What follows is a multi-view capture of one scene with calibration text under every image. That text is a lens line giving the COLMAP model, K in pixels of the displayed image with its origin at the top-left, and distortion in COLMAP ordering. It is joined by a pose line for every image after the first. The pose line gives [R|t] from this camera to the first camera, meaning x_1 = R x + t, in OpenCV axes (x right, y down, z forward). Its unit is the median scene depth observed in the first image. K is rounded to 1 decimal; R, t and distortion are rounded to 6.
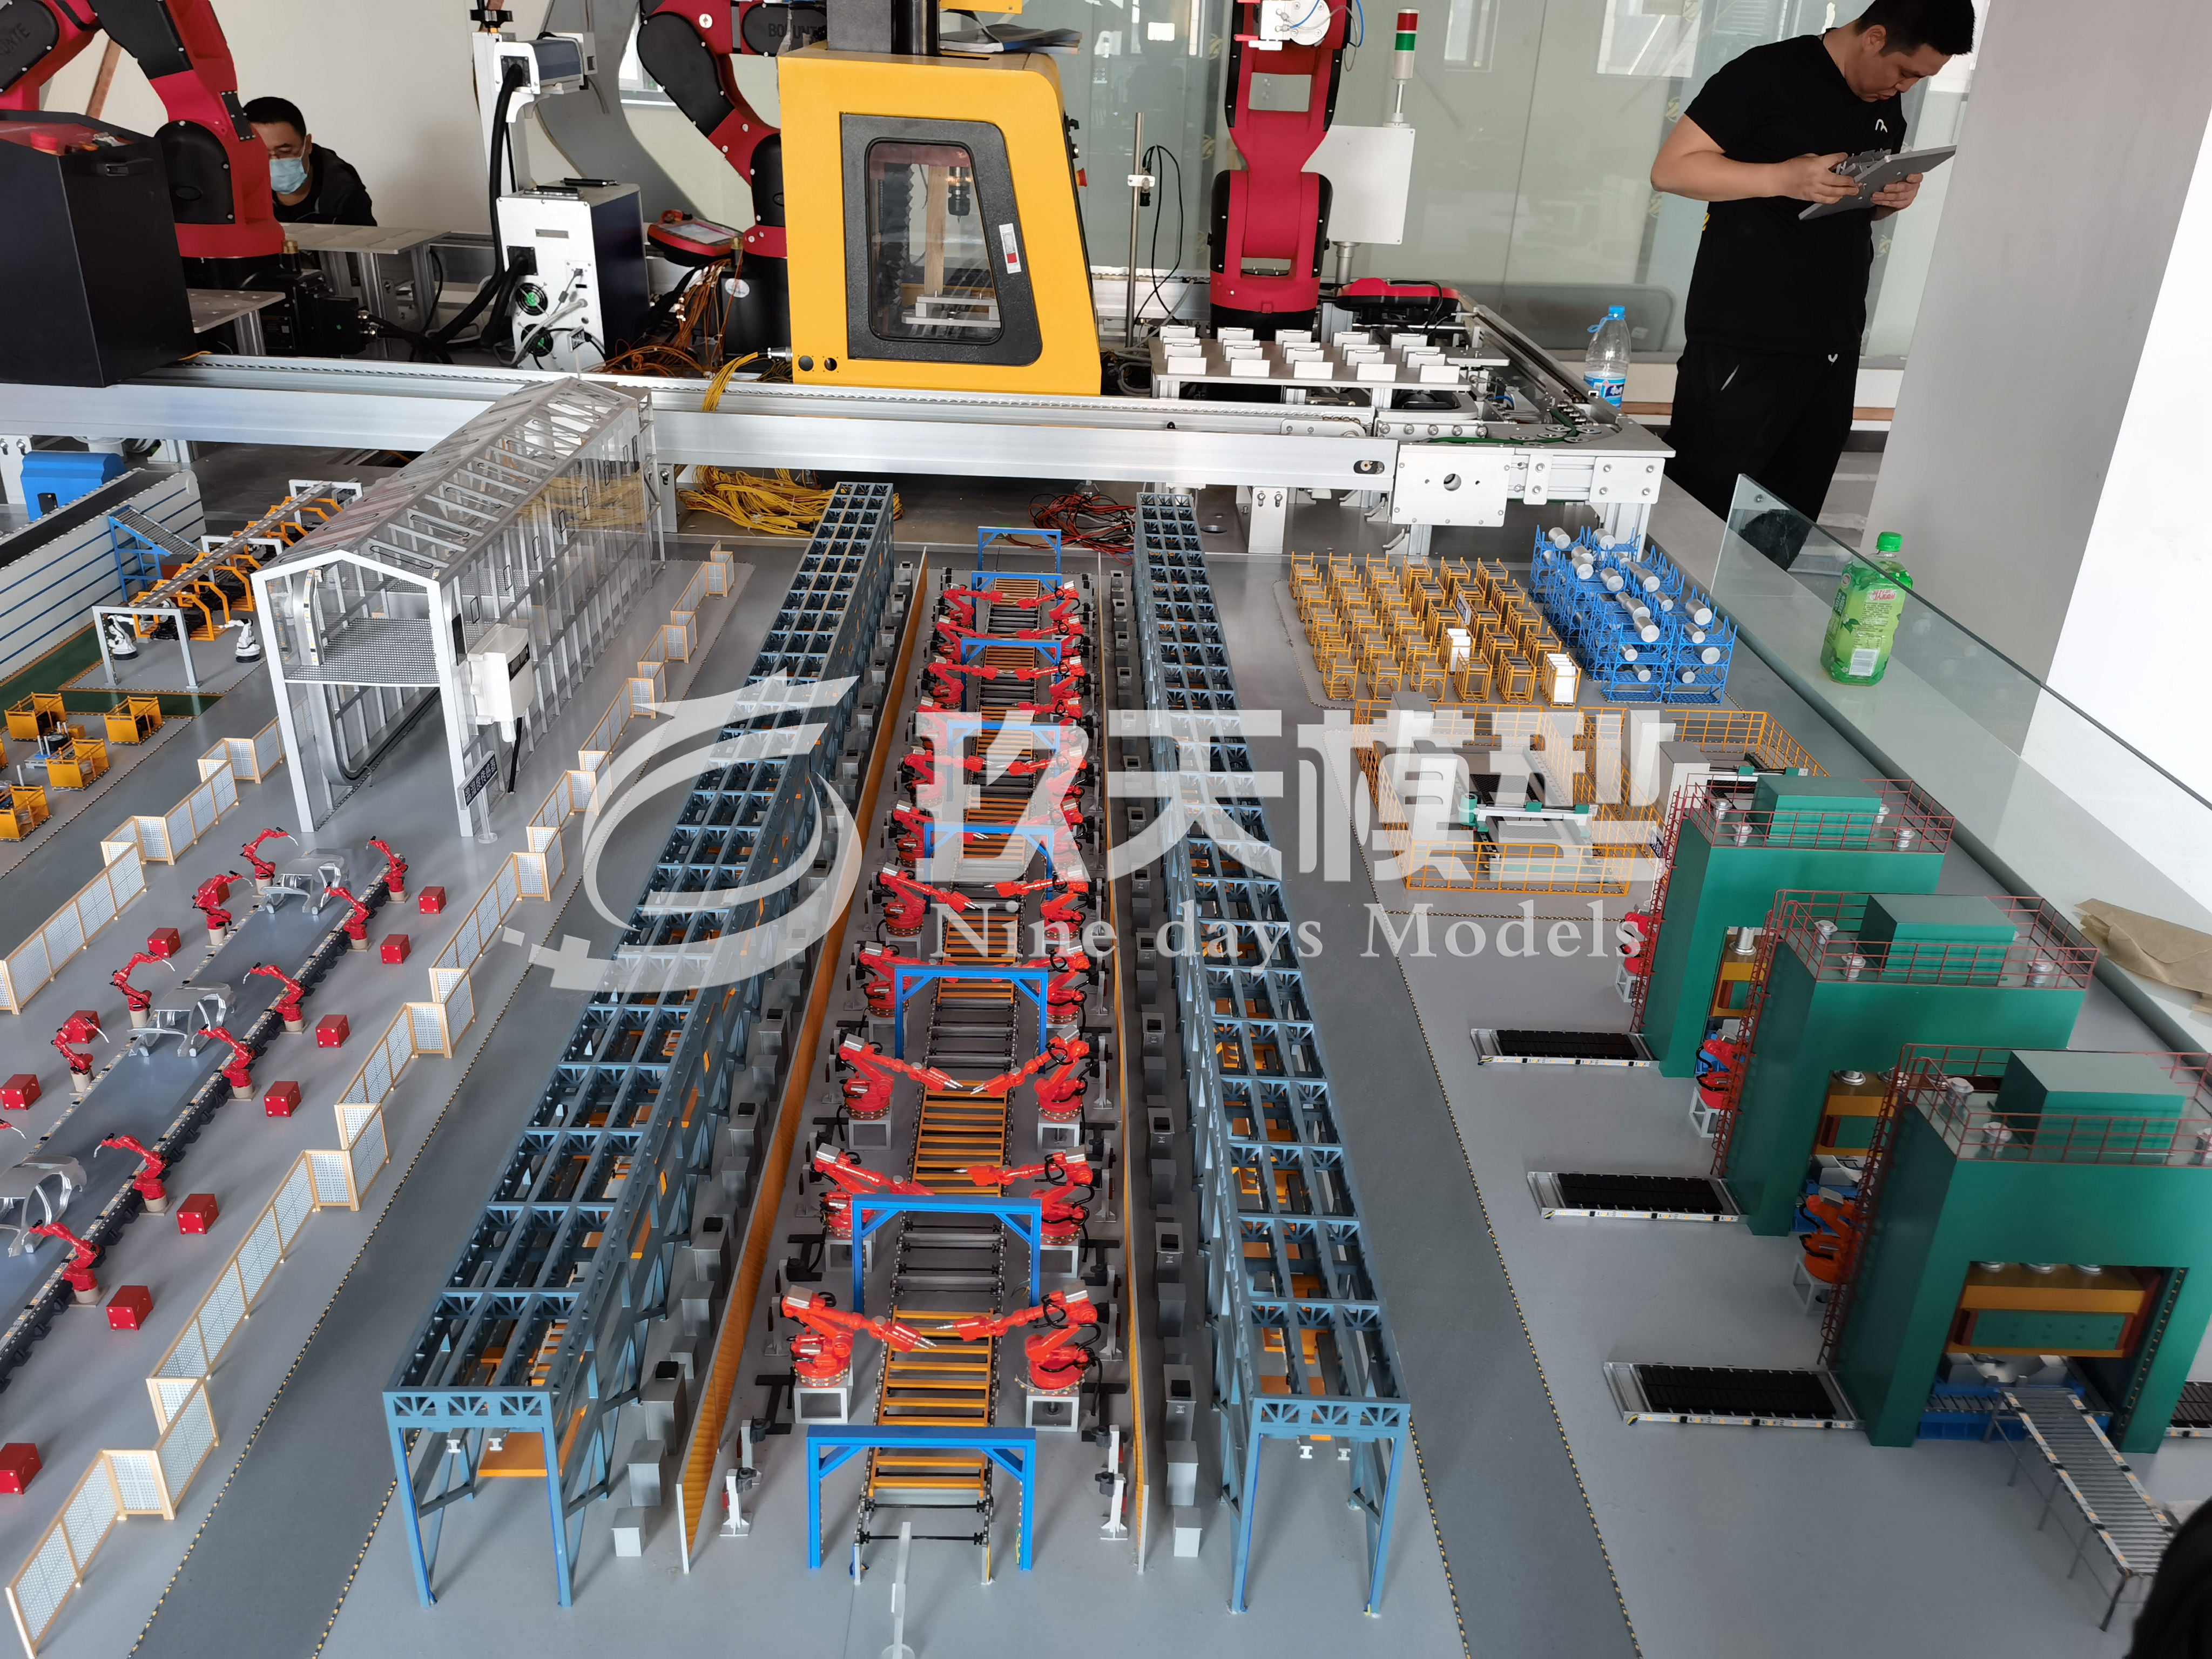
lens RADIAL K [[1712.7, 0, 1106.0], [0, 1712.7, 829.5], [0, 0, 1]] dist [0.069409, -0.098029]
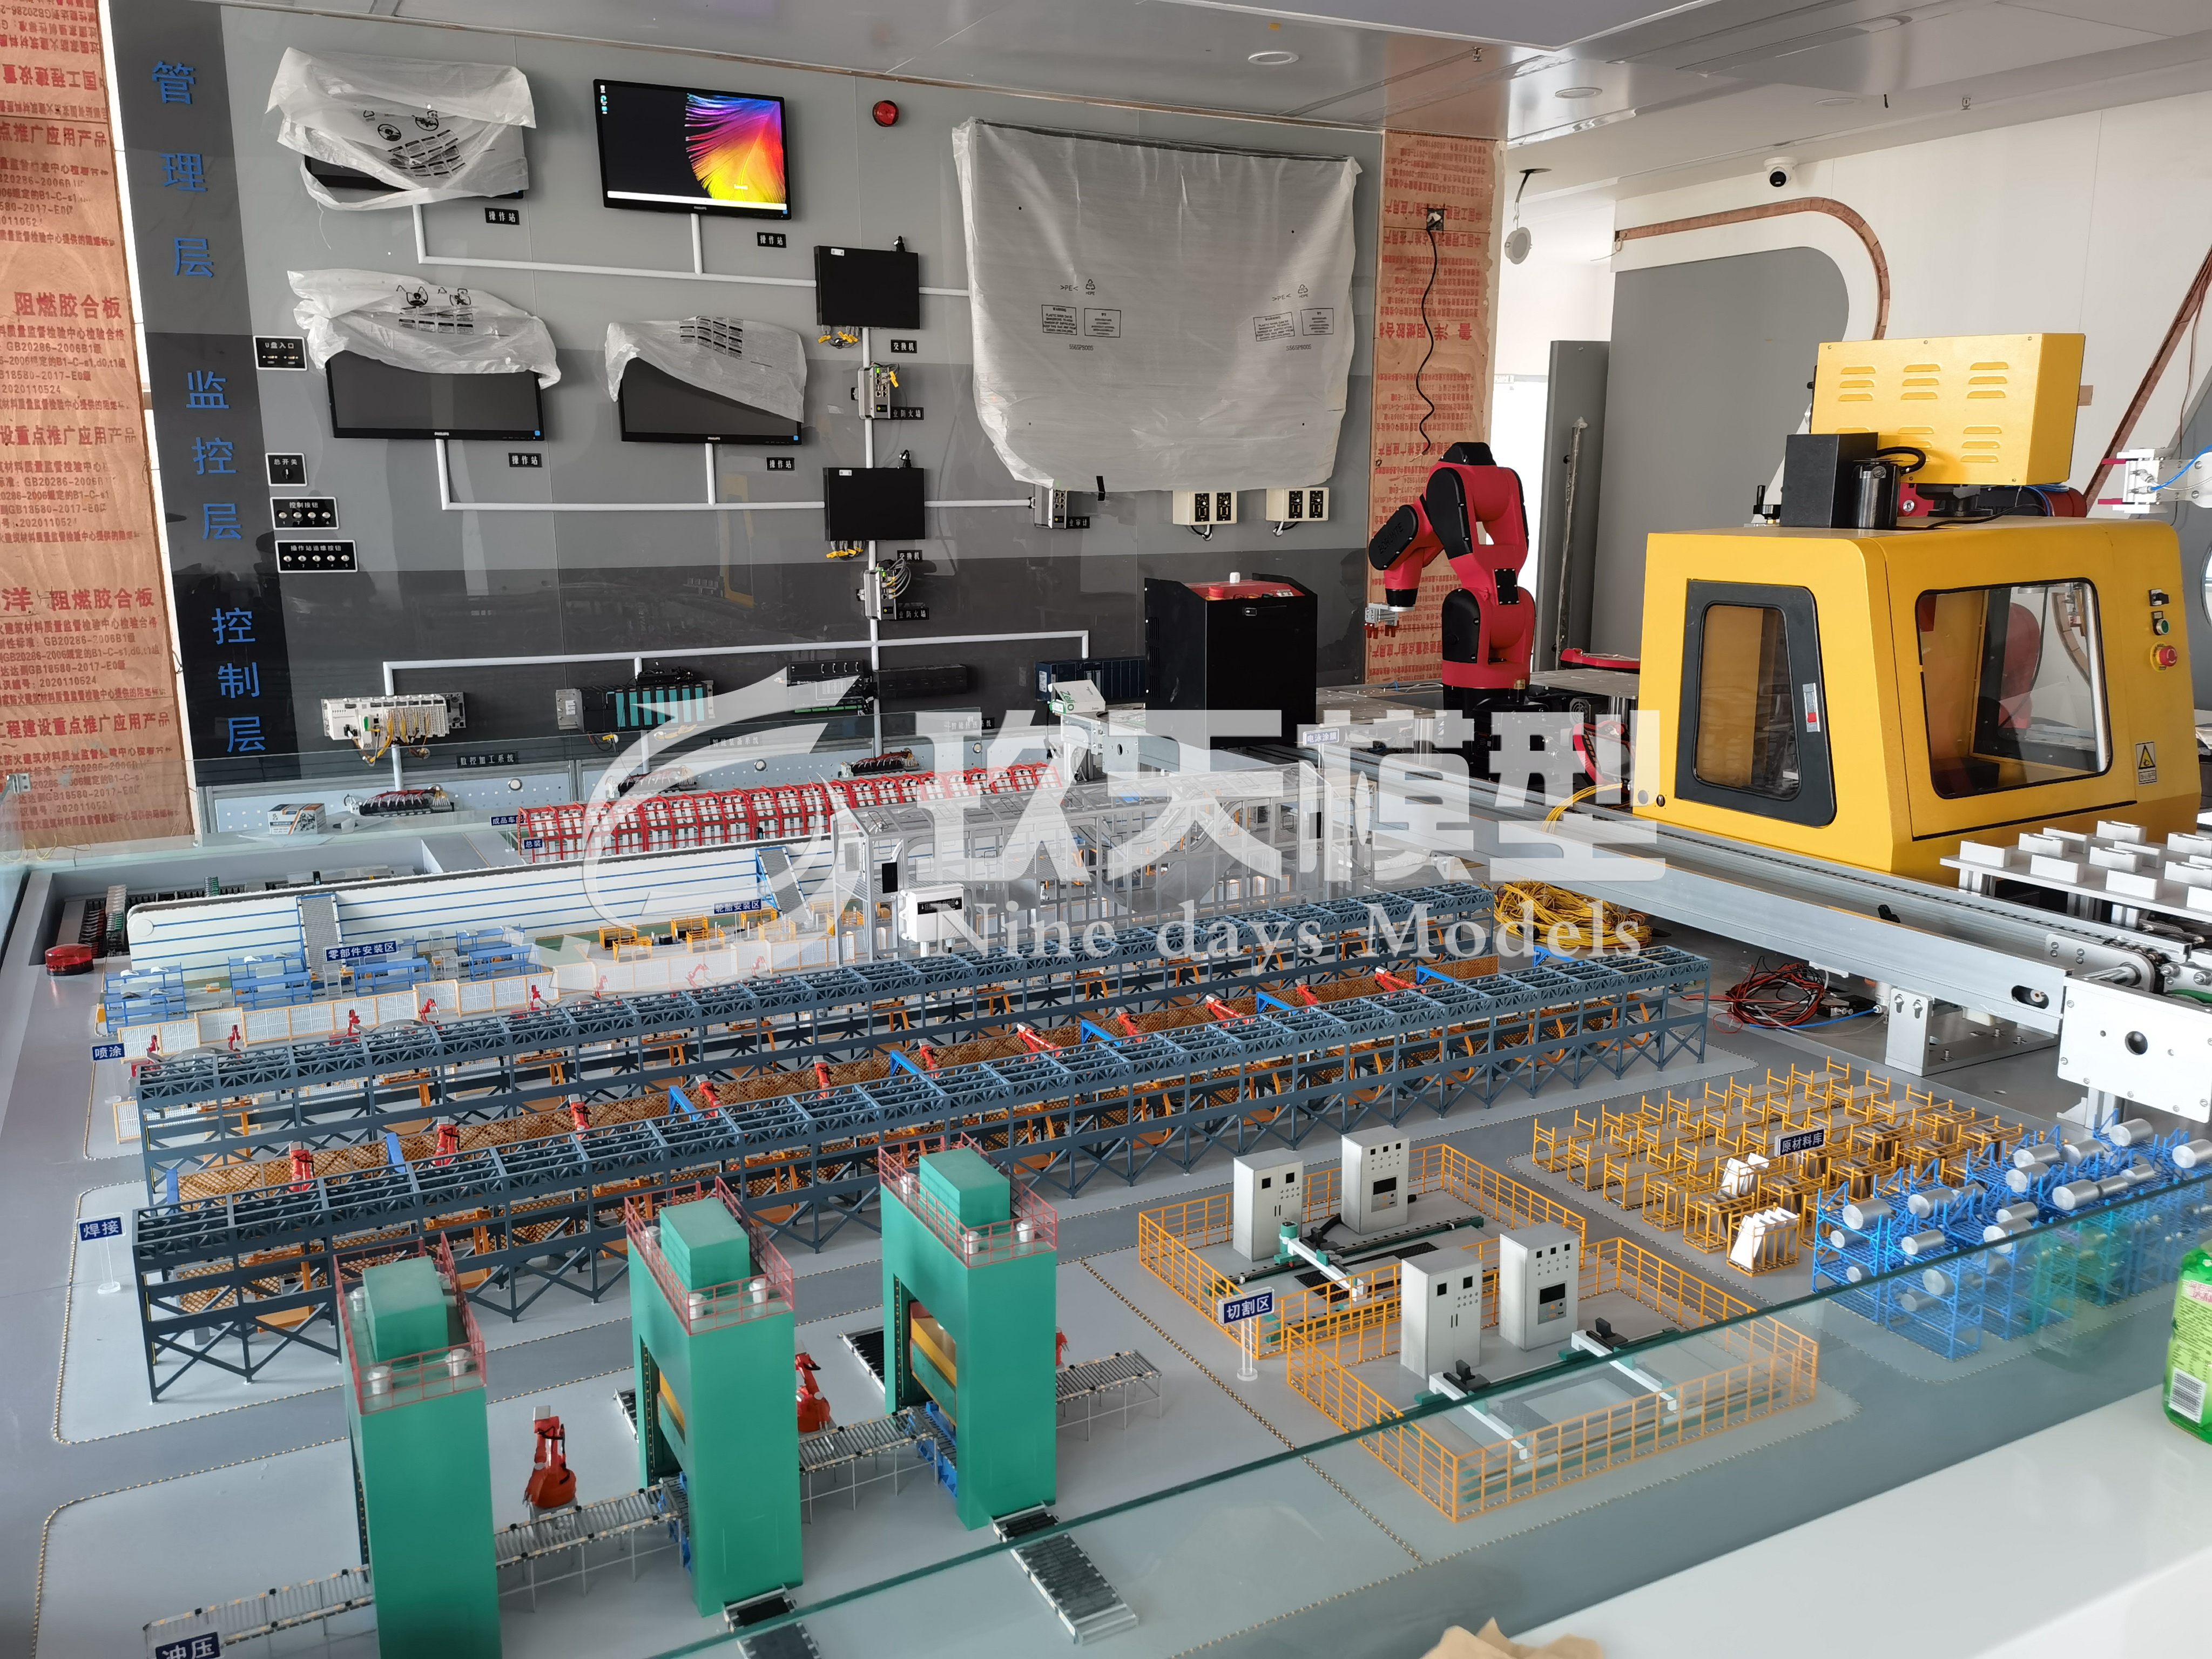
lens RADIAL K [[1727.0, 0, 1106.0], [0, 1727.0, 829.5], [0, 0, 1]] dist [0.007270, -0.098674]
pose [[0.445871, 0.136249, -0.884667, 0.621862], [-0.372171, 0.927083, -0.044792, -0.089495], [0.814056, 0.349219, 0.464067, 0.273048]]
